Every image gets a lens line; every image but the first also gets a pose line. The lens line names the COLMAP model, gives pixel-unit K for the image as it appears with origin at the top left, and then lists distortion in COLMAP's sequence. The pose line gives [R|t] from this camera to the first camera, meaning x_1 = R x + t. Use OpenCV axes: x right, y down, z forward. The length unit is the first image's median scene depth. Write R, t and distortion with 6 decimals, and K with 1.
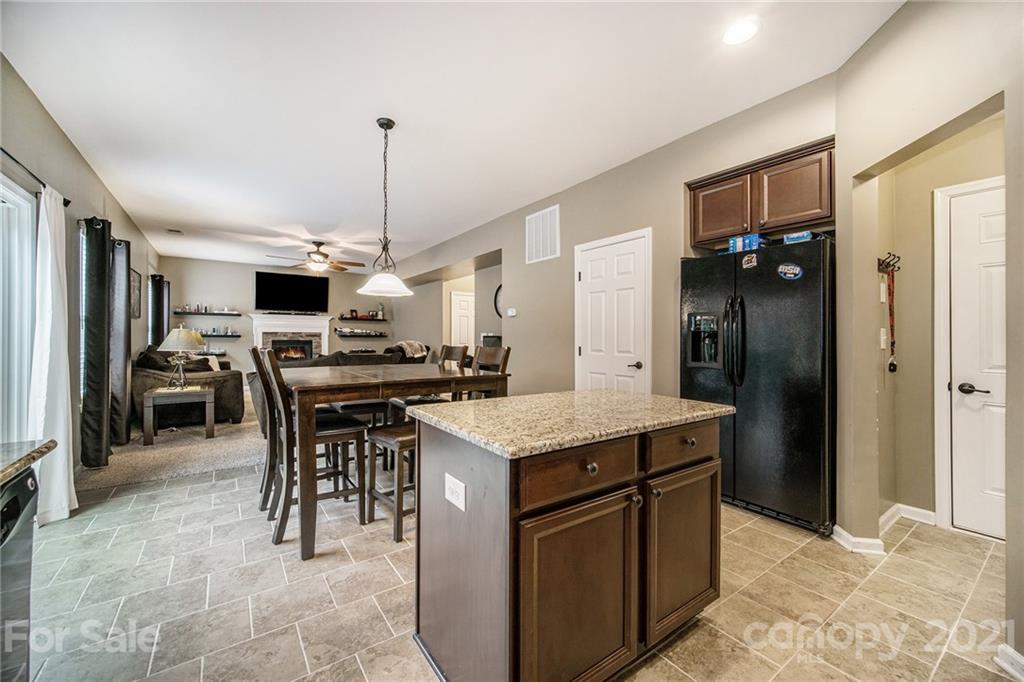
lens RADIAL K [[405.8, 0, 504.1], [0, 405.8, 338.9], [0, 0, 1]] dist [-0.002867, -0.000083]
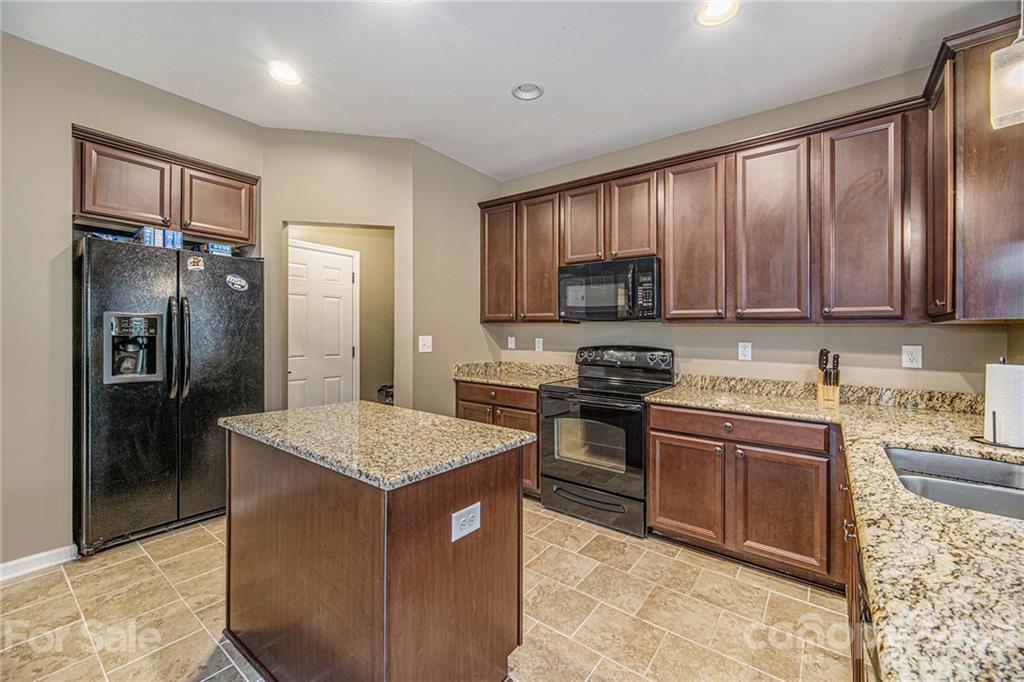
lens RADIAL K [[405.8, 0, 514.0], [0, 405.8, 326.1], [0, 0, 1]] dist [-0.002867, -0.000083]
pose [[-0.301930, 0.002908, 0.953326, -0.415576], [-0.012937, 0.999891, -0.007148, -0.037356], [-0.953242, -0.014492, -0.301860, 0.448432]]
